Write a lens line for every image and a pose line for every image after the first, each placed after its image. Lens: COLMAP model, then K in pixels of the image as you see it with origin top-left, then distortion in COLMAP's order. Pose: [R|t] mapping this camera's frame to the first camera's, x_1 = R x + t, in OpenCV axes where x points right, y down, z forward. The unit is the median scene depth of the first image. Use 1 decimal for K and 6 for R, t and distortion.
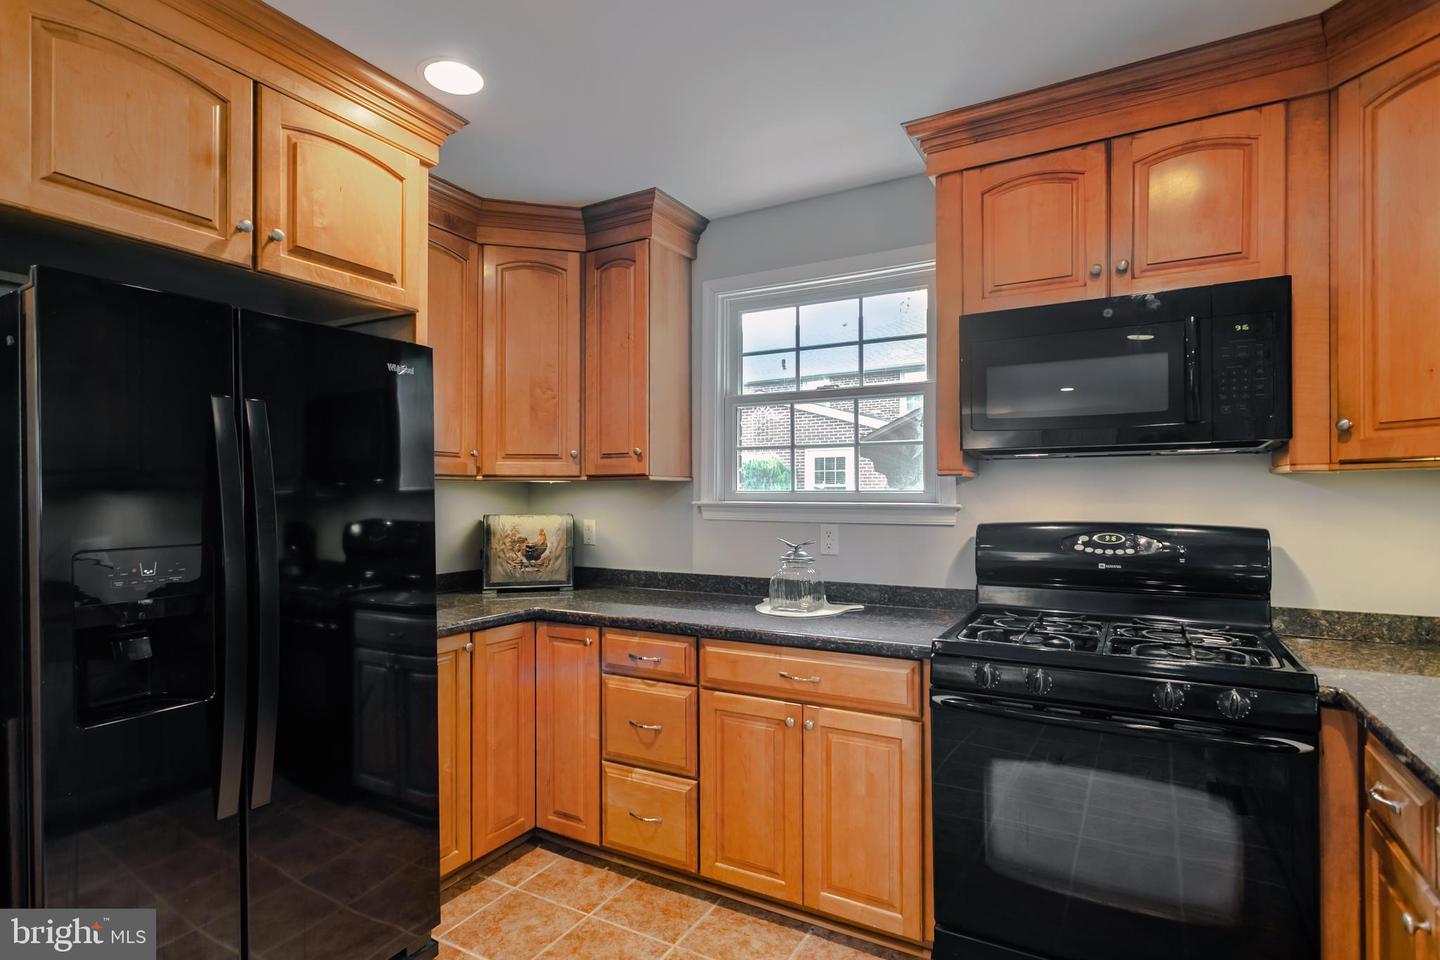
lens RADIAL K [[696.4, 0, 631.2], [0, 696.4, 492.3], [0, 0, 1]] dist [0.001221, 0.000463]
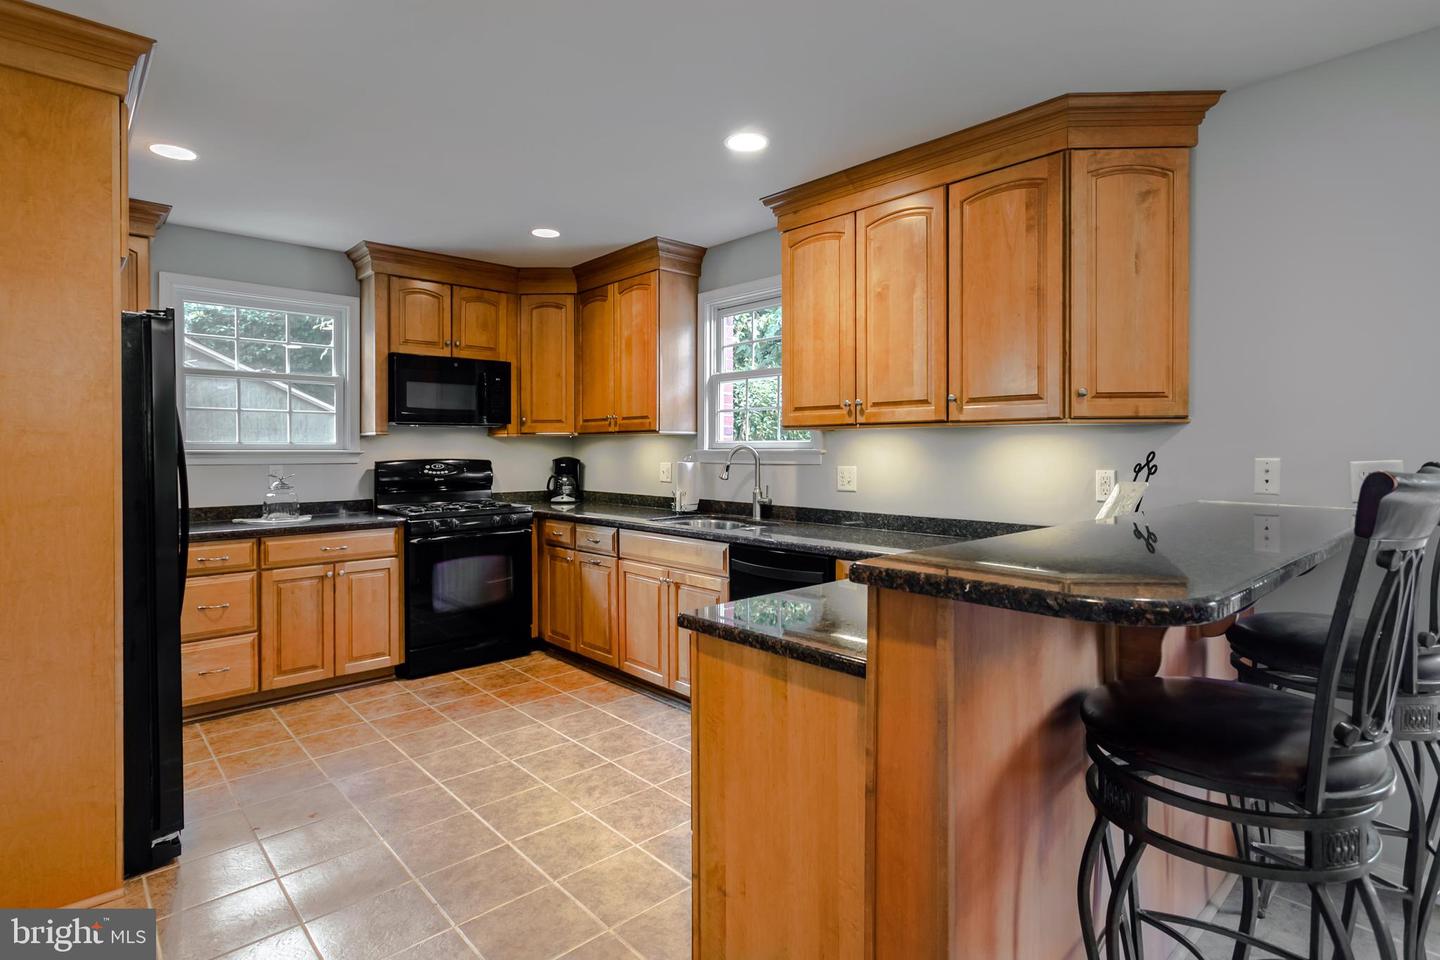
lens RADIAL K [[705.2, 0, 784.1], [0, 705.2, 449.5], [0, 0, 1]] dist [0.000020, 0.000289]
pose [[0.188905, -0.003529, 0.981989, -1.206100], [-0.004106, 0.999982, 0.004384, 0.002325], [-0.981987, -0.004861, 0.188887, -0.424361]]
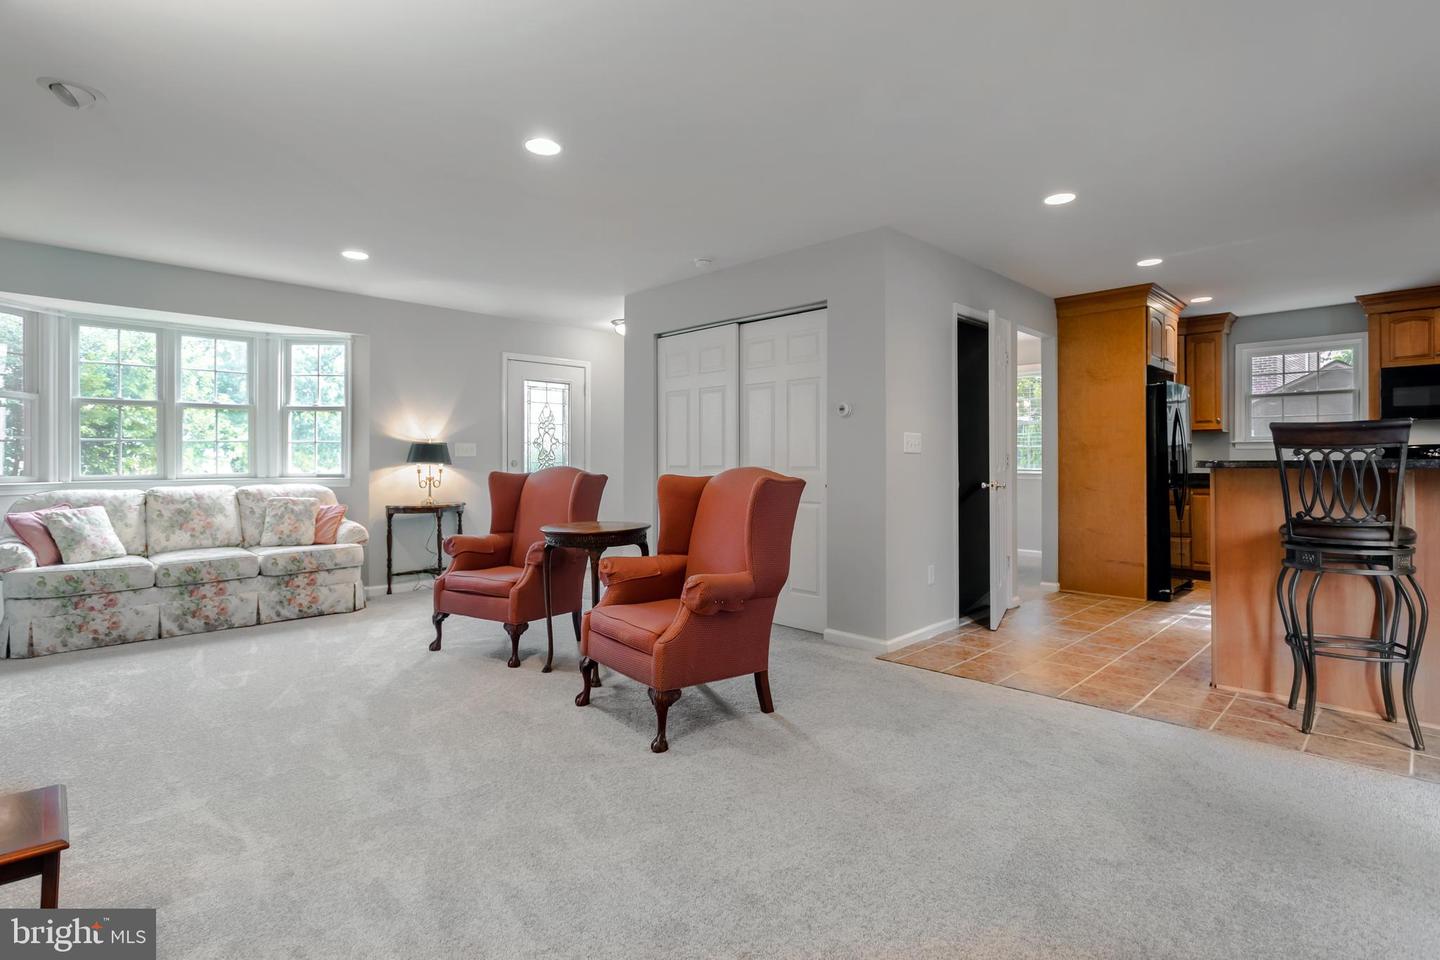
lens RADIAL K [[732.2, 0, 715.4], [0, 732.2, 455.3], [0, 0, 1]] dist [0.002491, 0.000537]
pose [[0.987805, -0.001266, -0.155690, -1.582208], [0.000620, 0.999991, -0.004193, 0.089239], [0.155694, 0.004045, 0.987797, -2.139075]]
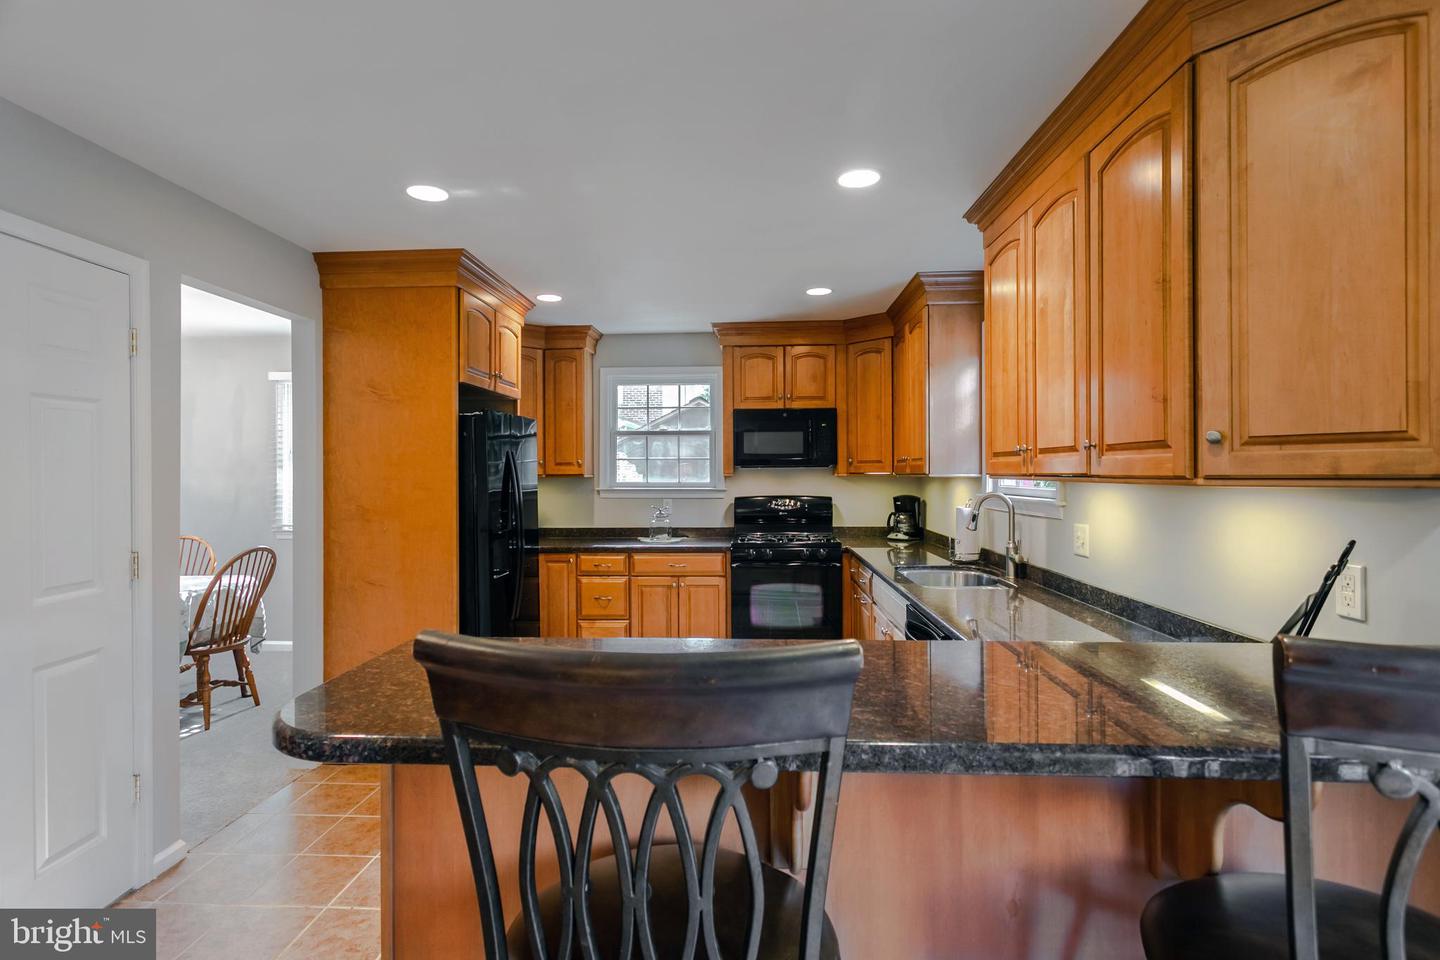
lens RADIAL K [[701.8, 0, 718.7], [0, 701.8, 466.4], [0, 0, 1]] dist [0.000568, 0.000008]
pose [[0.843495, 0.003202, 0.537128, -0.829166], [-0.001620, 0.999993, -0.003418, -0.049679], [-0.537135, 0.002013, 0.843494, -0.959589]]
